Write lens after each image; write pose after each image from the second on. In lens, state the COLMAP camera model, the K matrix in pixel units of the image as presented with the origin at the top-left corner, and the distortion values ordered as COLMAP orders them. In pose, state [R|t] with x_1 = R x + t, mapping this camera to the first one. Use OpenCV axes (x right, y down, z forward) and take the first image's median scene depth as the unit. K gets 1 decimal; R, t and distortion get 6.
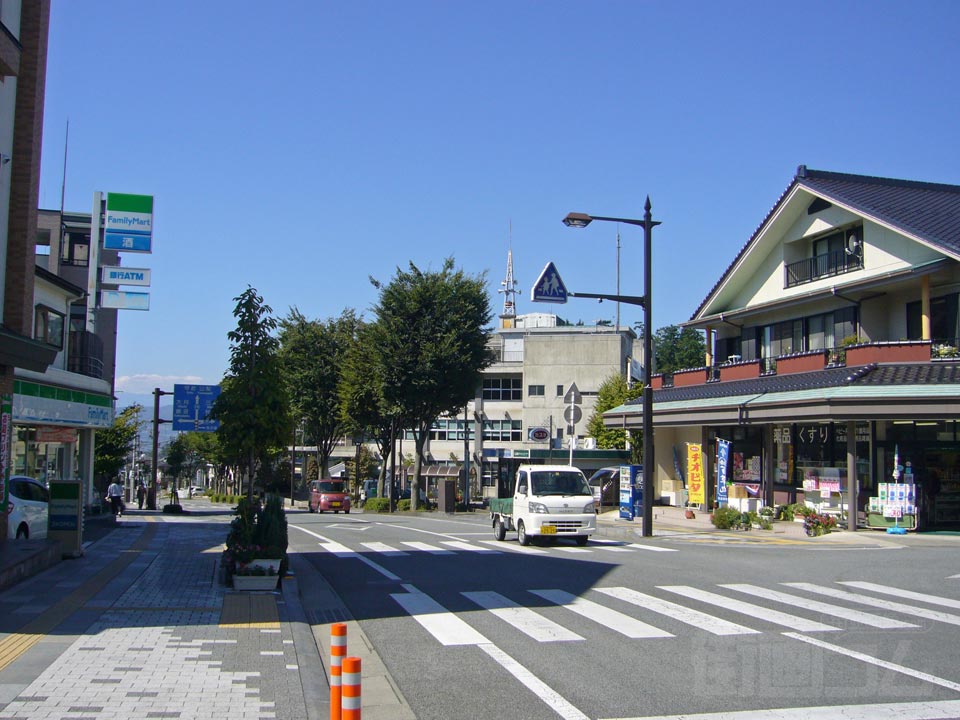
lens RADIAL K [[1039.9, 0, 480.3], [0, 1039.9, 360.6], [0, 0, 1]] dist [-0.056977, 0.000000]
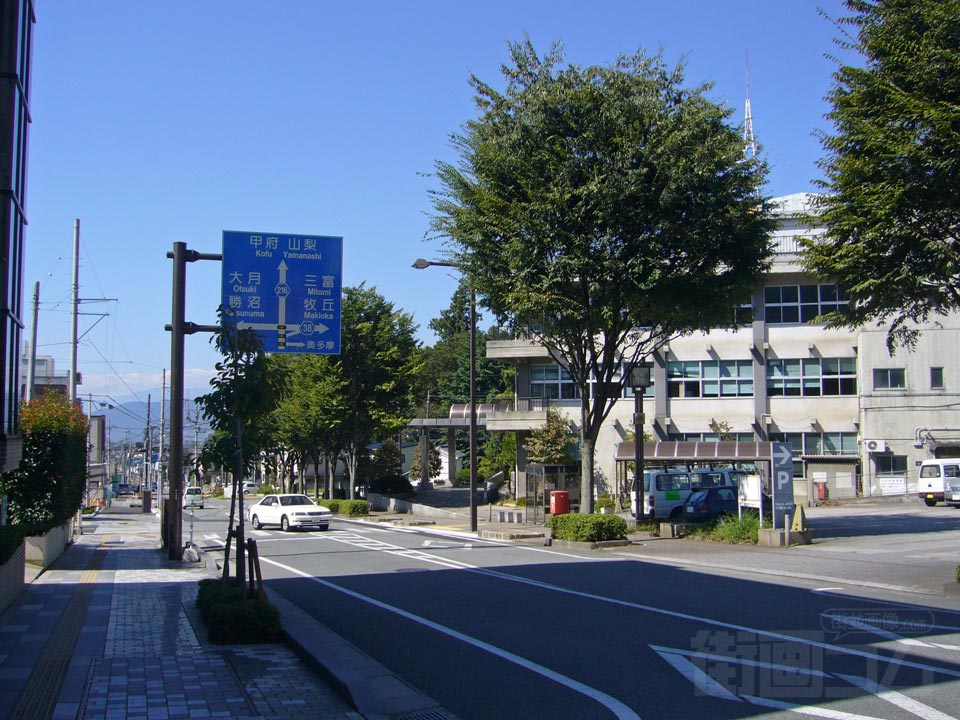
lens RADIAL K [[1039.9, 0, 479.8], [0, 1039.9, 357.0], [0, 0, 1]] dist [-0.056977, 0.000000]
pose [[0.999113, -0.019586, -0.037265, -0.132484], [0.019919, 0.999765, 0.008605, 0.048221], [0.037088, -0.009340, 0.999268, 0.438130]]
